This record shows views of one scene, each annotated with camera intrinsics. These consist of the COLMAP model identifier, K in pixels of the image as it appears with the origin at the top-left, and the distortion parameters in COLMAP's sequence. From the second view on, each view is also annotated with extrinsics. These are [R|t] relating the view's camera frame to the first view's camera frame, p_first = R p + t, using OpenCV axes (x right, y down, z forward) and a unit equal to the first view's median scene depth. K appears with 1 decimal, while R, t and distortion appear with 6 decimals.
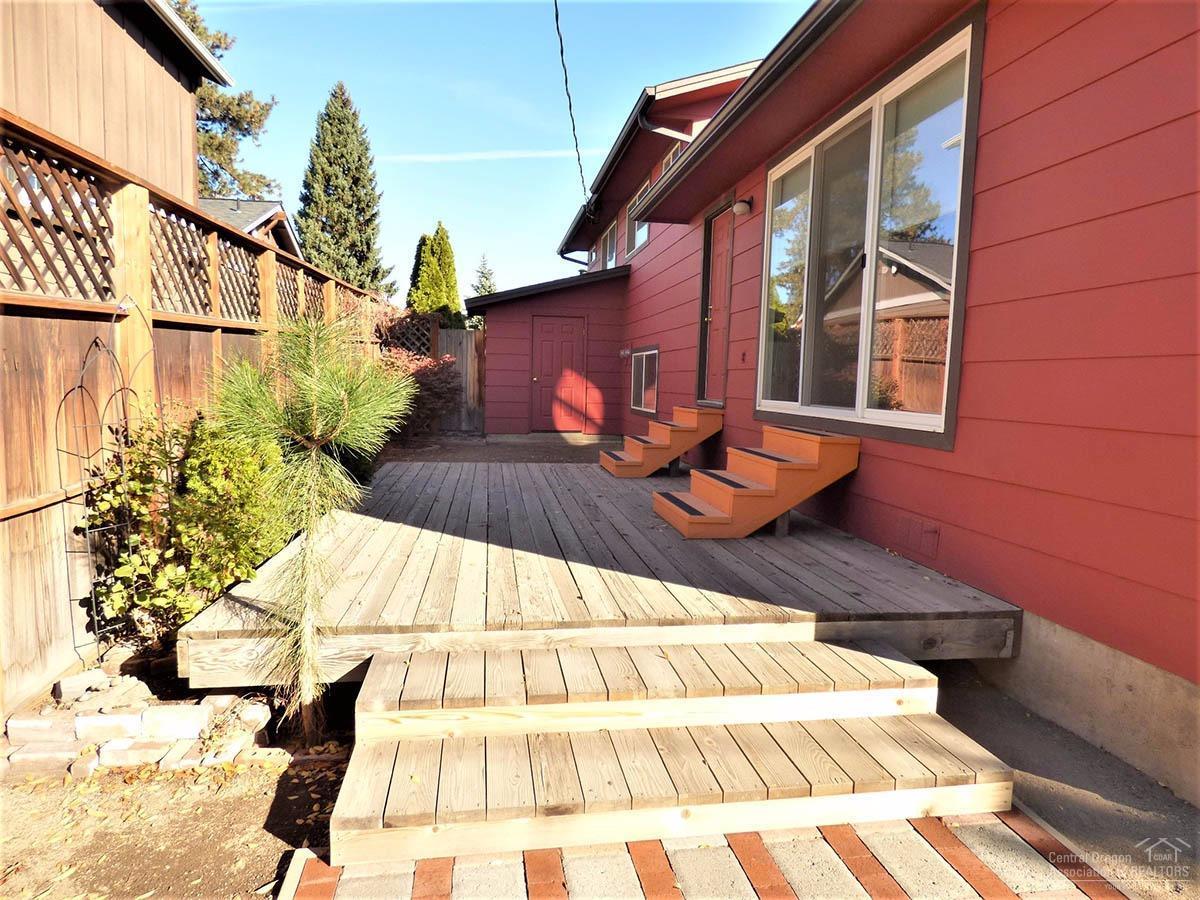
lens RADIAL K [[736.3, 0, 600.0], [0, 736.3, 450.0], [0, 0, 1]] dist [-0.004151, 0.002608]
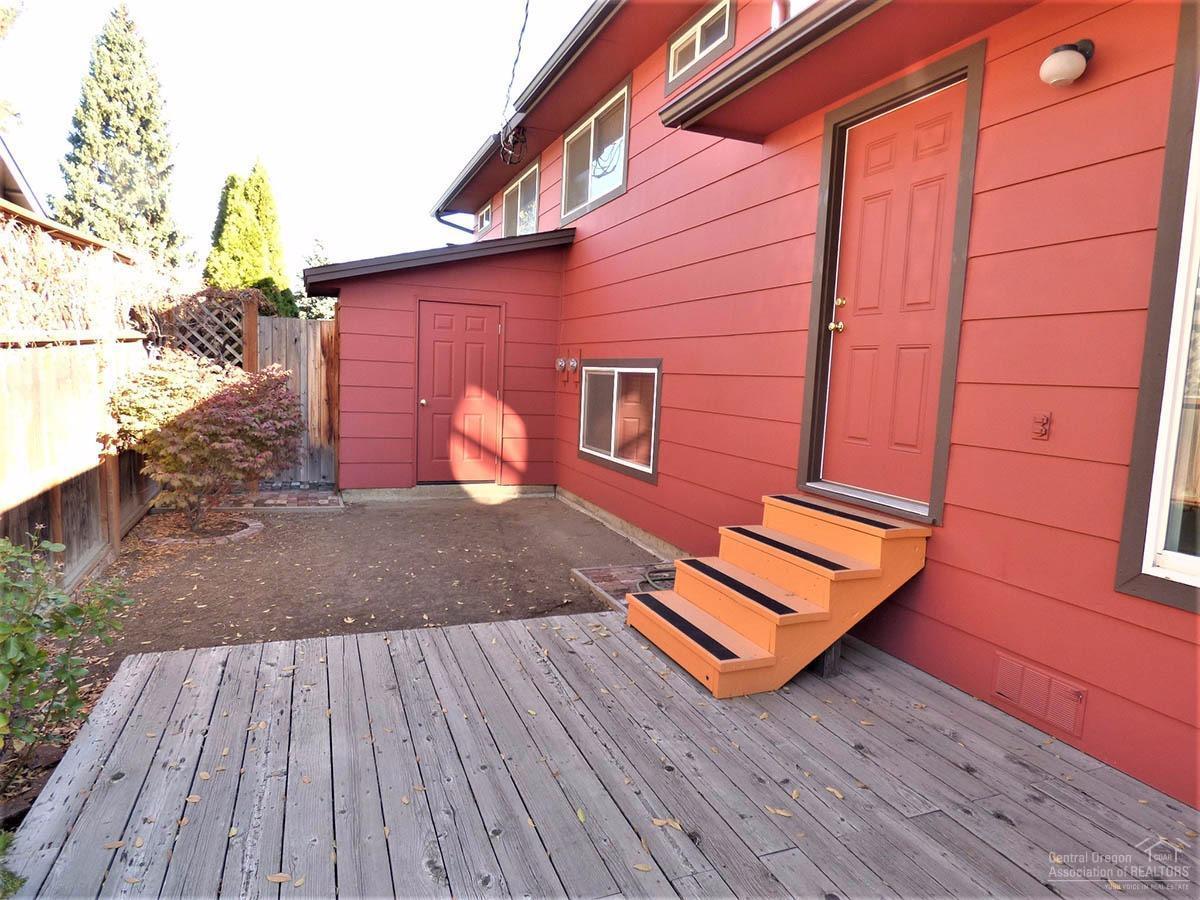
lens RADIAL K [[736.3, 0, 600.0], [0, 736.3, 450.0], [0, 0, 1]] dist [-0.004151, 0.002608]
pose [[0.975587, -0.003928, 0.219580, -0.070442], [0.000285, 0.999862, 0.016623, -0.058248], [-0.219615, -0.016155, 0.975453, 0.313741]]
